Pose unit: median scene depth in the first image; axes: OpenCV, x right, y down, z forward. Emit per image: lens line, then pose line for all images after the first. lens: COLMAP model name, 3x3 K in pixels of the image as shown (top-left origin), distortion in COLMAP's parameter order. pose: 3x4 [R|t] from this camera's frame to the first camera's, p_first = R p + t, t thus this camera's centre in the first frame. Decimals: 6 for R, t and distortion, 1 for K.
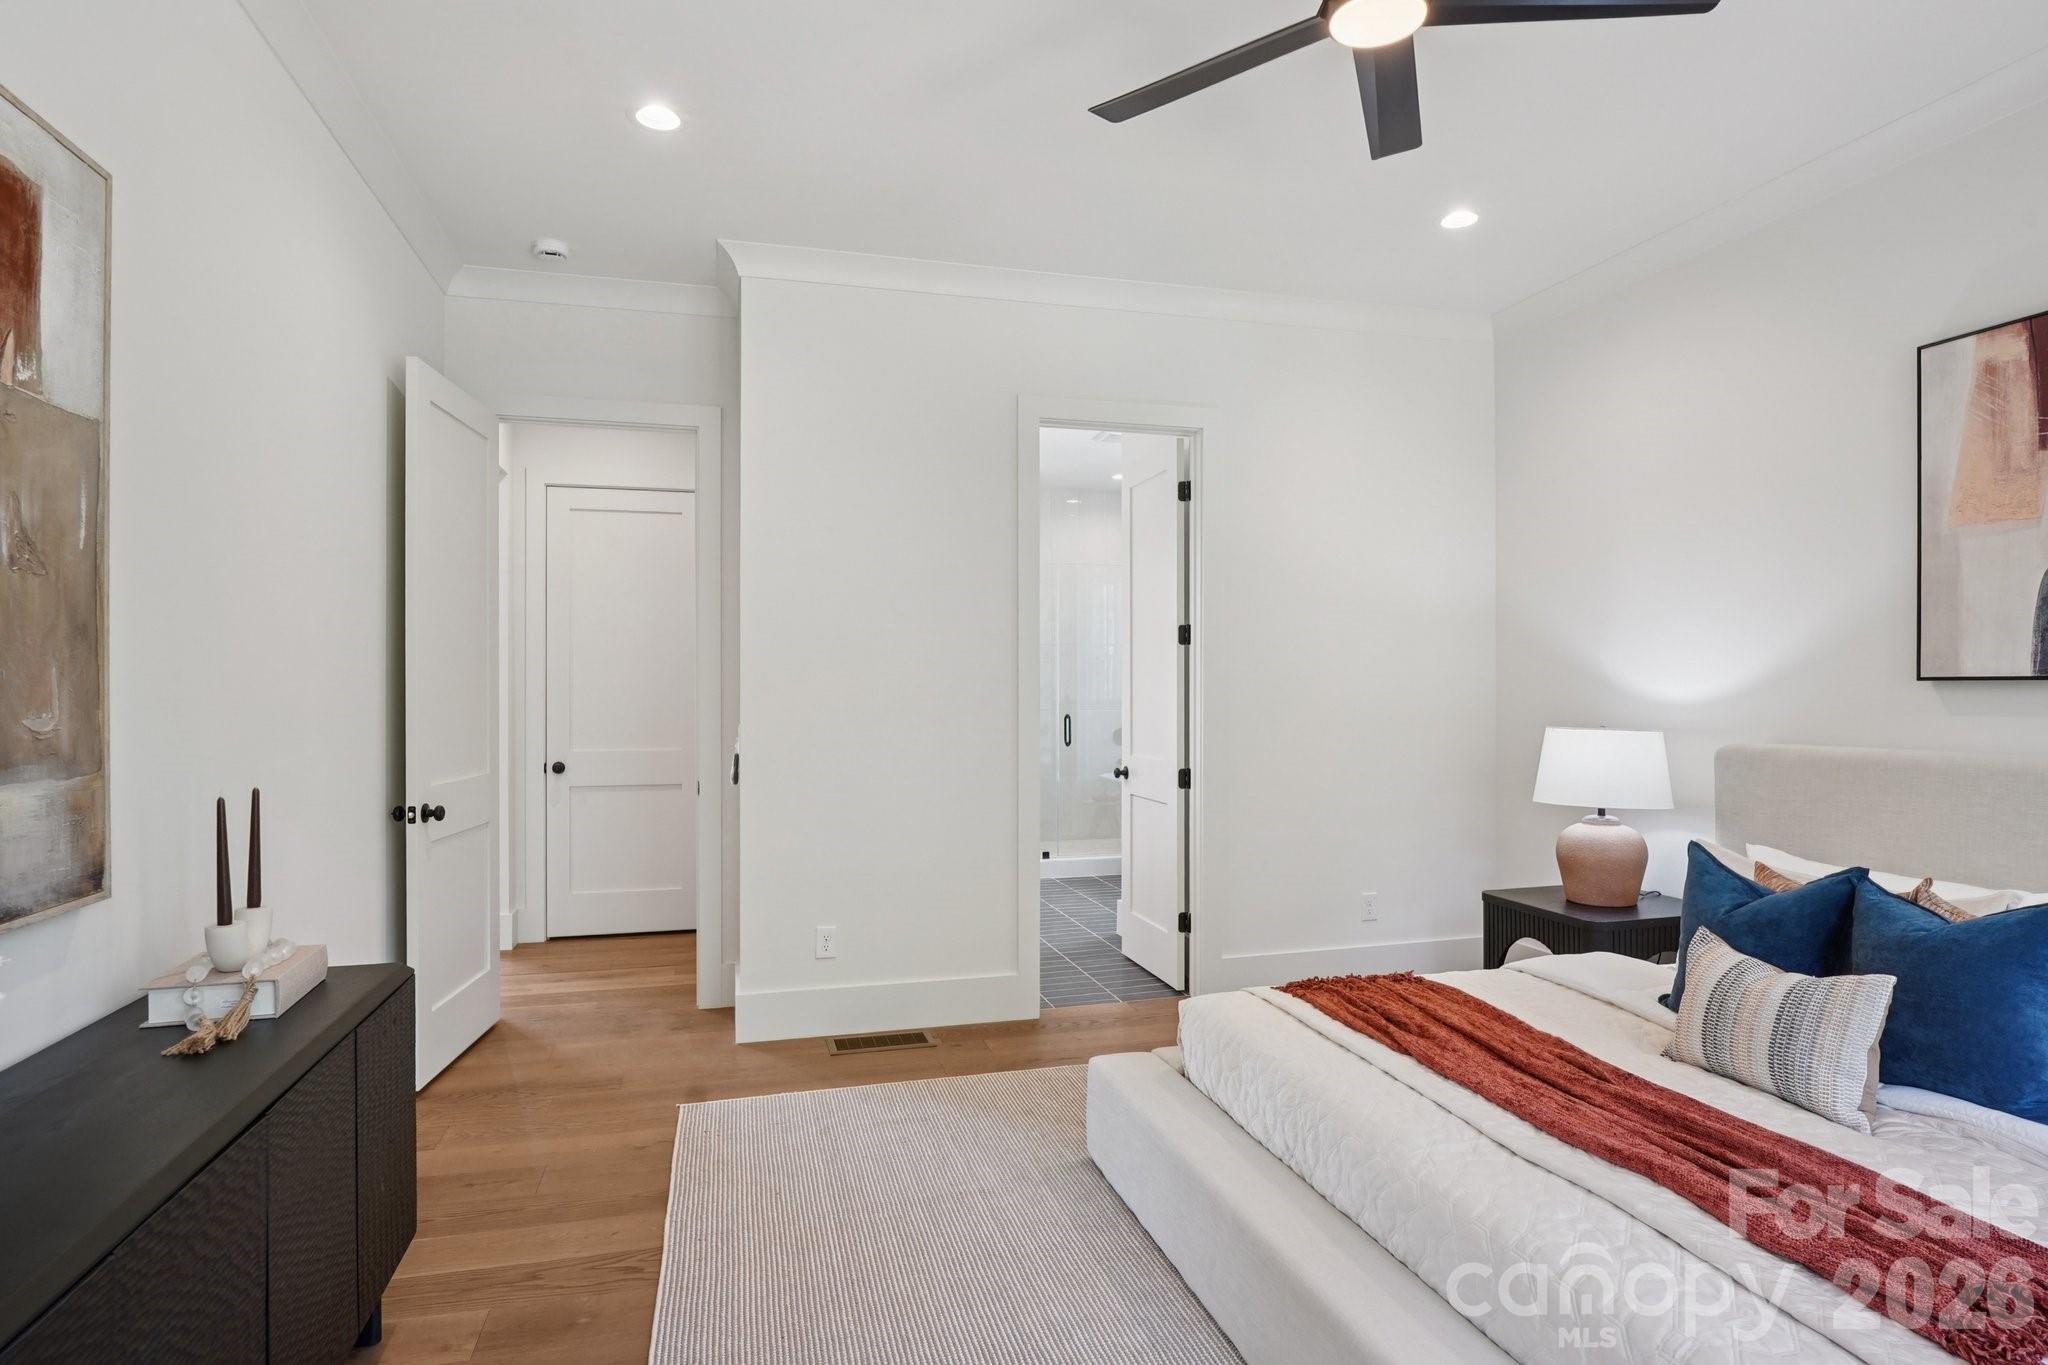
lens RADIAL K [[1084.6, 0, 1017.3], [0, 1084.6, 695.0], [0, 0, 1]] dist [-0.018081, -0.000408]
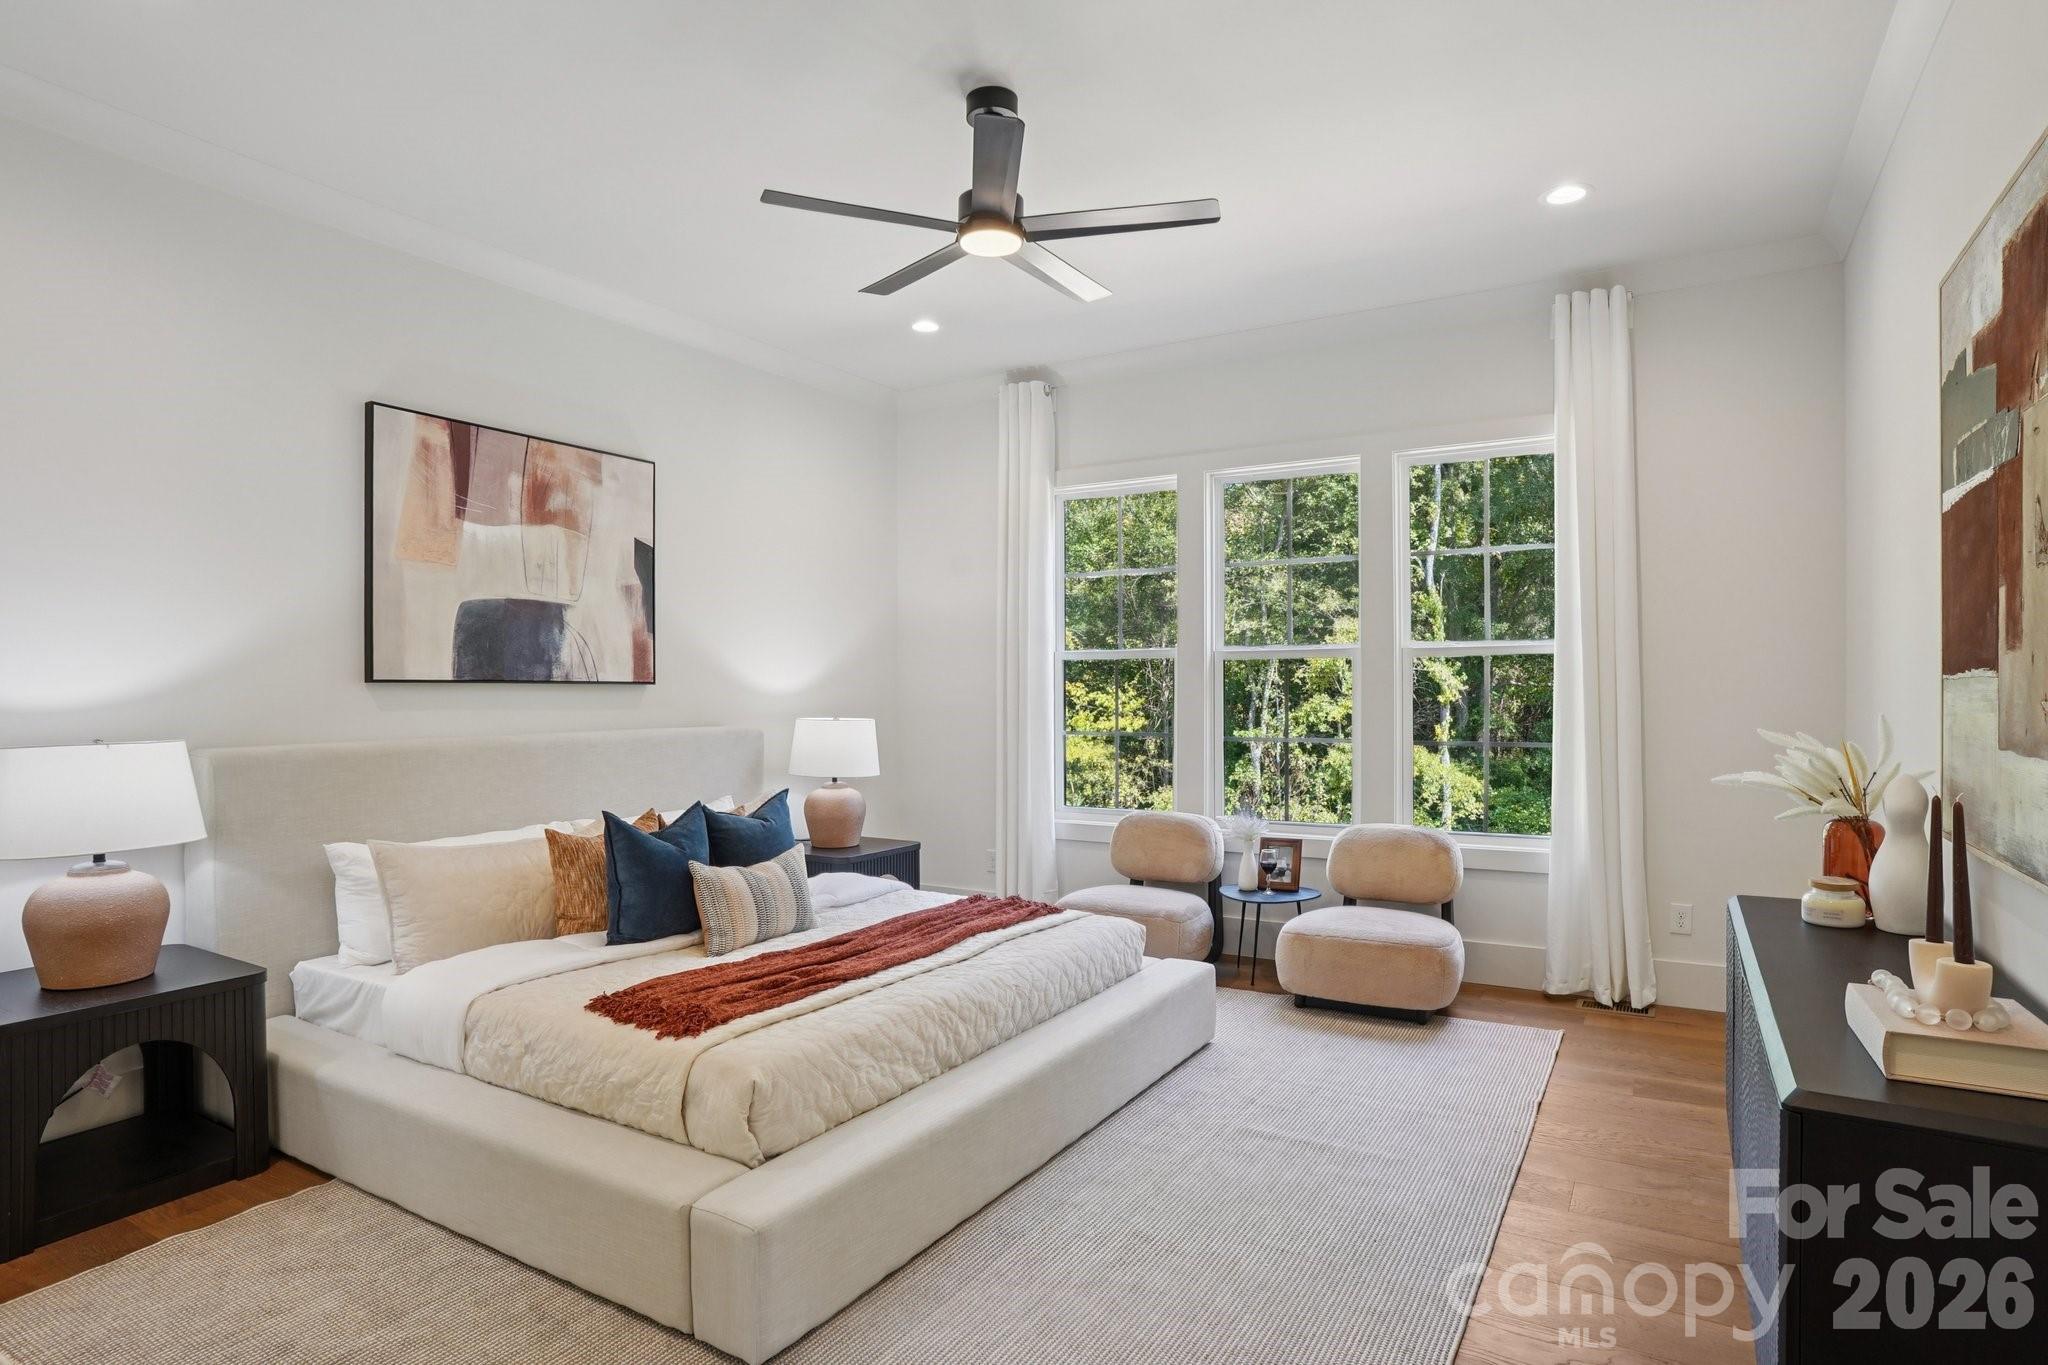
lens RADIAL K [[1079.5, 0, 1024.0], [0, 1079.5, 682.5], [0, 0, 1]] dist [-0.017961, -0.000463]
pose [[-0.698405, 0.003876, 0.715692, -0.535362], [0.005044, 0.999987, -0.000493, -0.008952], [-0.715685, 0.003266, -0.698415, 1.368693]]
